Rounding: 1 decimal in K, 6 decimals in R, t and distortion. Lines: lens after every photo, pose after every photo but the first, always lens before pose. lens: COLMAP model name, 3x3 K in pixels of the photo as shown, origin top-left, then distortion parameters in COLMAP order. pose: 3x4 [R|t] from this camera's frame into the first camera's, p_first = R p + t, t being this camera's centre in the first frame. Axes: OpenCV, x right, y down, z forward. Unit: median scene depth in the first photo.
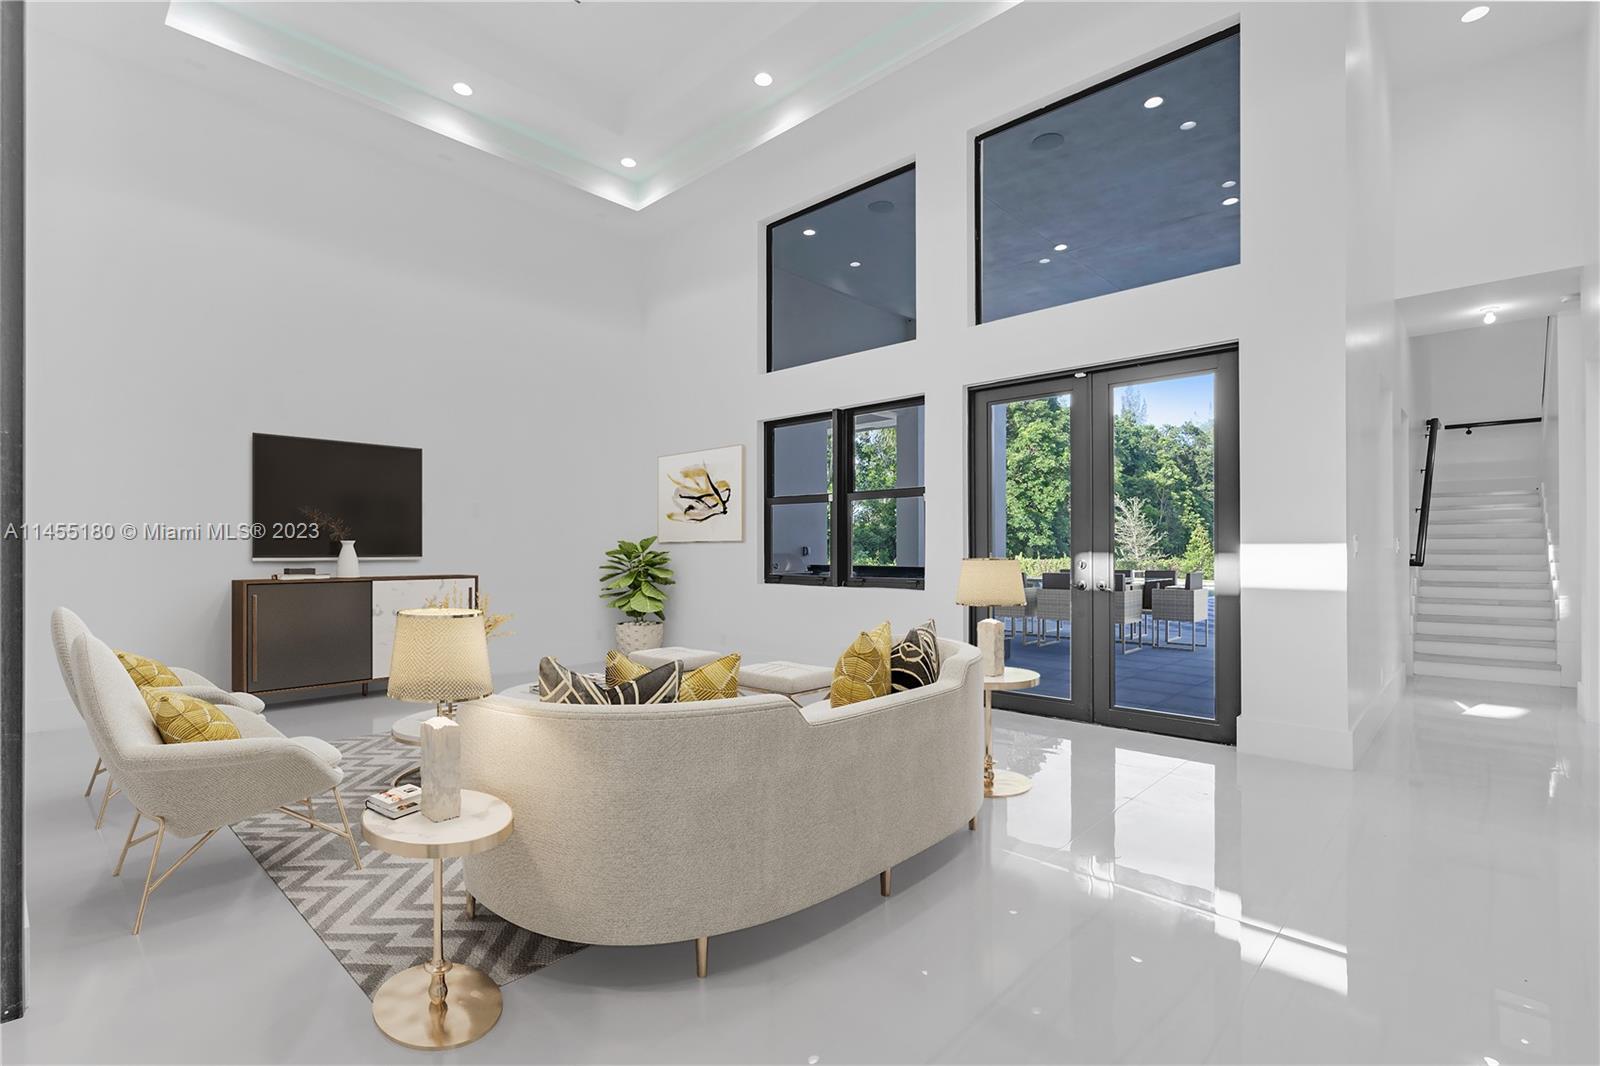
lens RADIAL K [[739.7, 0, 787.1], [0, 739.7, 539.0], [0, 0, 1]] dist [0.002728, -0.000859]
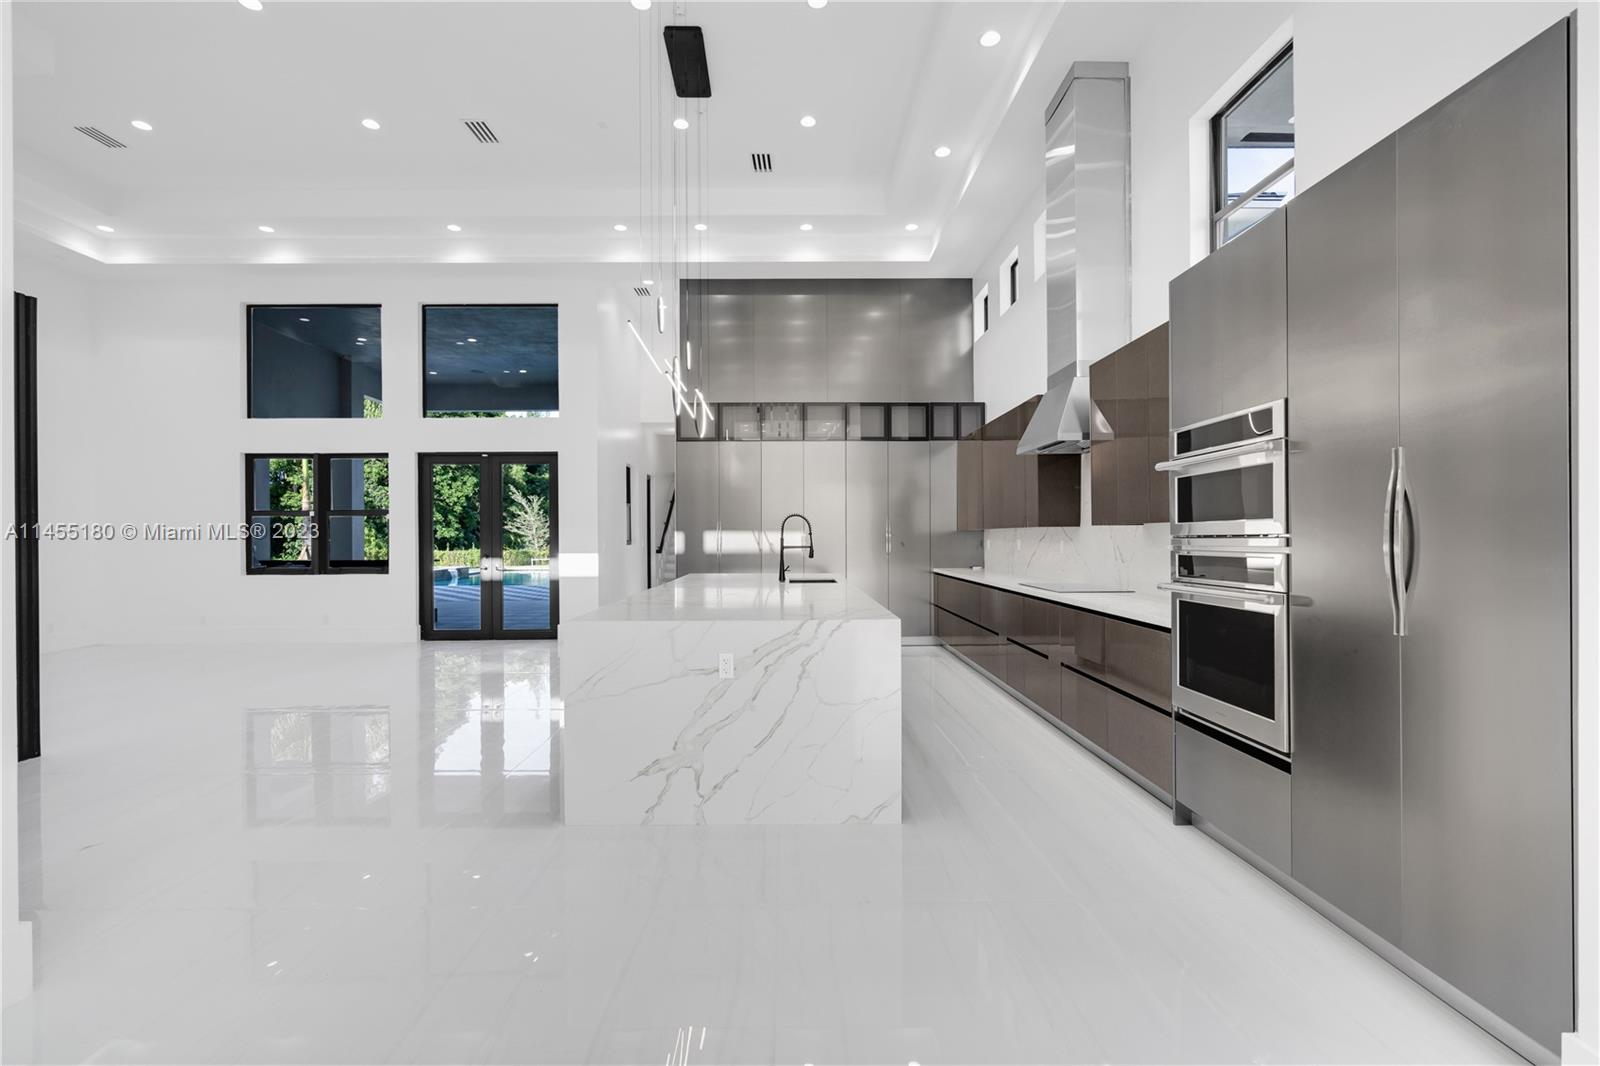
lens RADIAL K [[739.7, 0, 795.0], [0, 739.7, 527.7], [0, 0, 1]] dist [0.002728, -0.000859]
pose [[0.717020, 0.004970, 0.697035, -0.052941], [-0.003990, 0.999987, -0.003026, -0.005409], [-0.697041, -0.000611, 0.717031, -0.136346]]
